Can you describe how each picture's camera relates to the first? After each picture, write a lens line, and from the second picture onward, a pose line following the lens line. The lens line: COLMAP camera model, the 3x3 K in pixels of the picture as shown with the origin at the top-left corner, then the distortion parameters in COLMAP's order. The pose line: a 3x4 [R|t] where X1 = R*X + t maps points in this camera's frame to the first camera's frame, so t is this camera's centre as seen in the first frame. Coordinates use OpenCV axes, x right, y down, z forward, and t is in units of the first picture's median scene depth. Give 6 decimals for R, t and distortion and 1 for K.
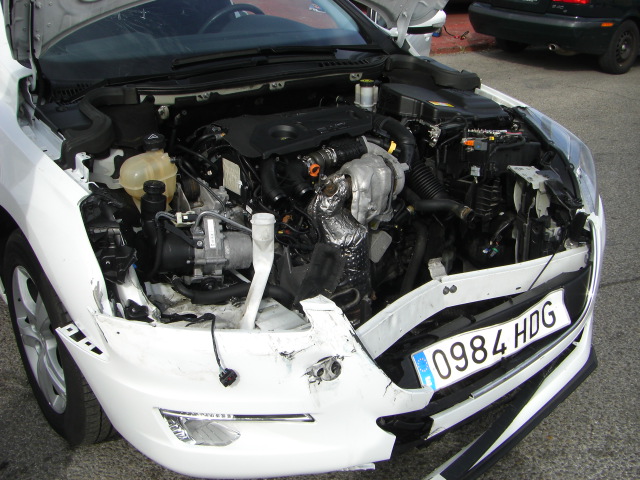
lens RADIAL K [[719.4, 0, 322.3], [0, 719.4, 218.7], [0, 0, 1]] dist [-0.146984, 0.000000]
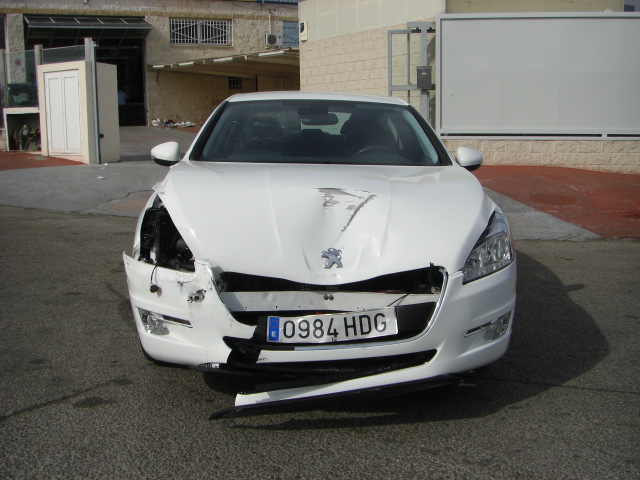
lens RADIAL K [[719.4, 0, 315.0], [0, 719.4, 234.6], [0, 0, 1]] dist [-0.146984, 0.000000]
pose [[0.806290, 0.078210, -0.586328, 1.024464], [-0.223422, 0.958062, -0.179443, 0.247598], [0.547704, 0.275681, 0.789949, -0.272540]]
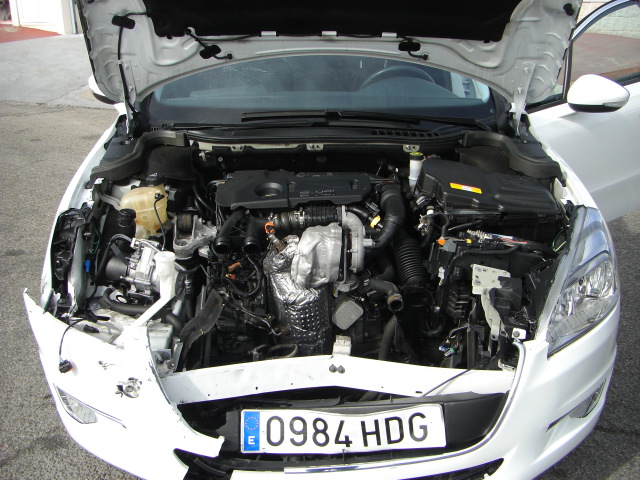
lens RADIAL K [[719.4, 0, 320.7], [0, 719.4, 238.6], [0, 0, 1]] dist [-0.146984, 0.000000]
pose [[0.806546, 0.197014, -0.557376, 0.662761], [-0.212233, 0.976478, 0.038044, -0.108956], [0.551761, 0.087609, 0.829388, 0.137716]]
